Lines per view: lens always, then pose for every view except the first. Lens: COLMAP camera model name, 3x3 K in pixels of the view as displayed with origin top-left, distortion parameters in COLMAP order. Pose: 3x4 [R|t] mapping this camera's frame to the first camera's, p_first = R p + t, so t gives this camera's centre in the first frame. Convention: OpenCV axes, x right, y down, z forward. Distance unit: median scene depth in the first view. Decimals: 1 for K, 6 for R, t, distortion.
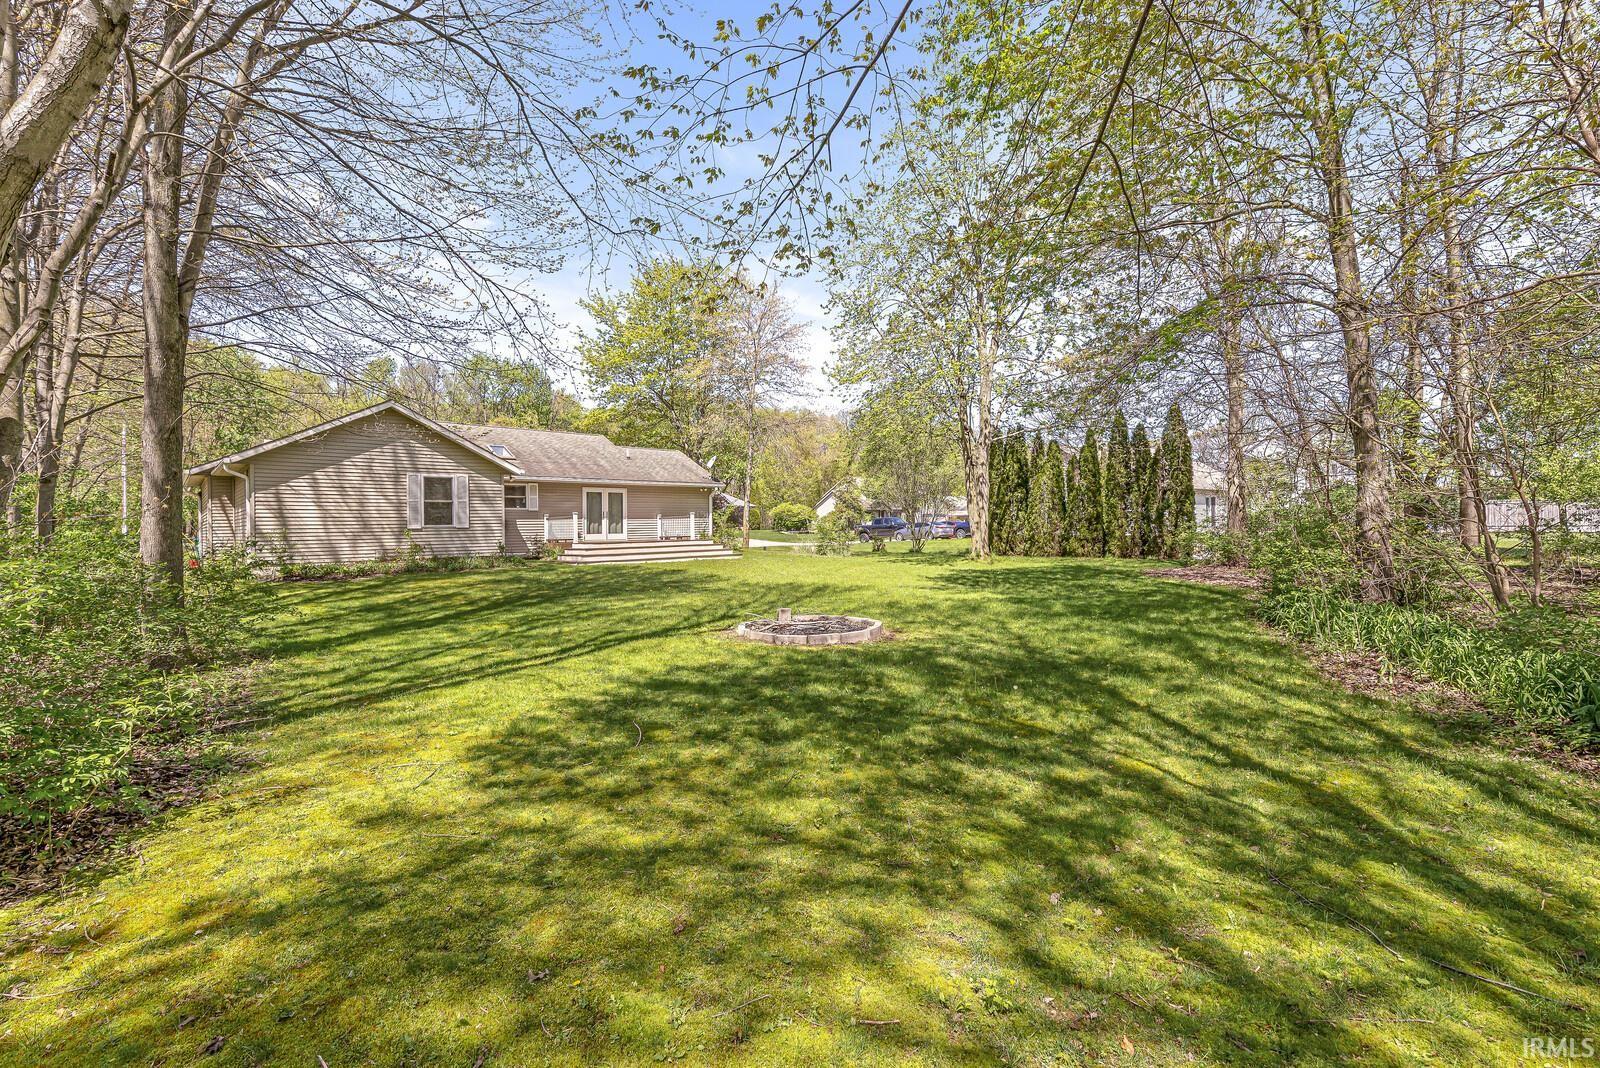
lens RADIAL K [[691.3, 0, 787.0], [0, 691.3, 514.8], [0, 0, 1]] dist [0.000227, 0.000061]
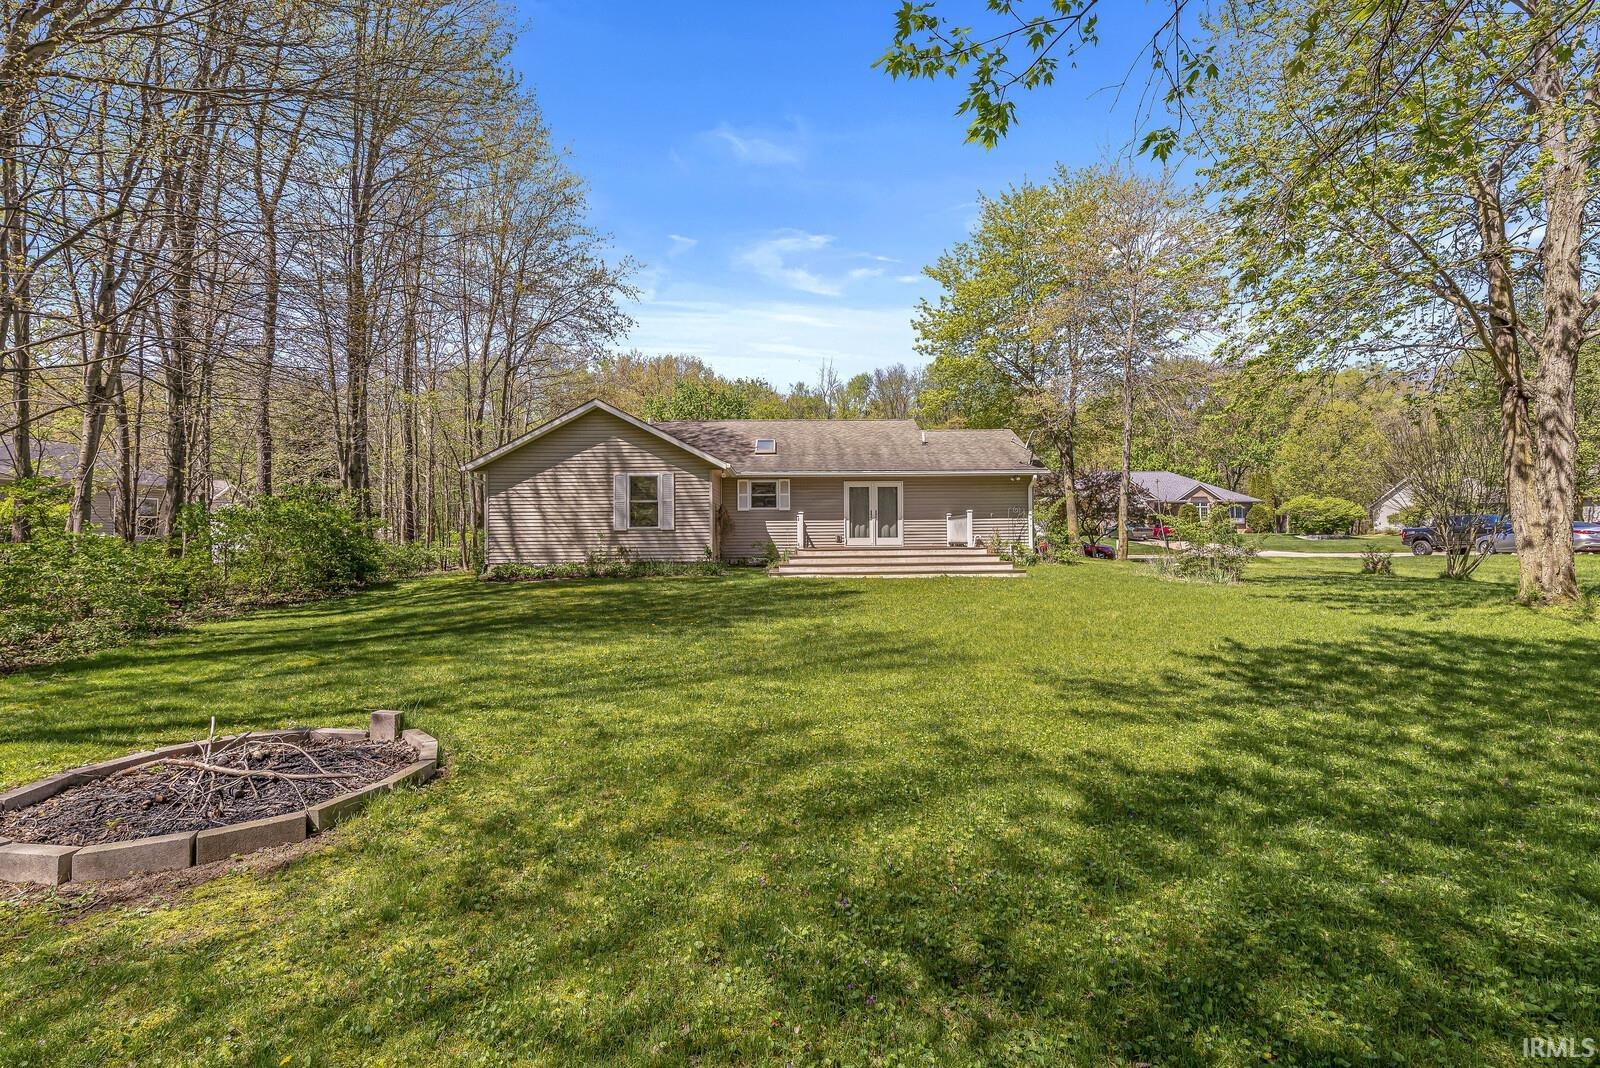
lens RADIAL K [[691.3, 0, 787.0], [0, 691.3, 514.8], [0, 0, 1]] dist [0.000227, 0.000061]
pose [[0.741259, -0.006963, -0.671183, 0.214049], [0.007374, 0.999970, -0.002231, 0.001475], [0.671179, -0.003296, 0.741288, 0.331201]]
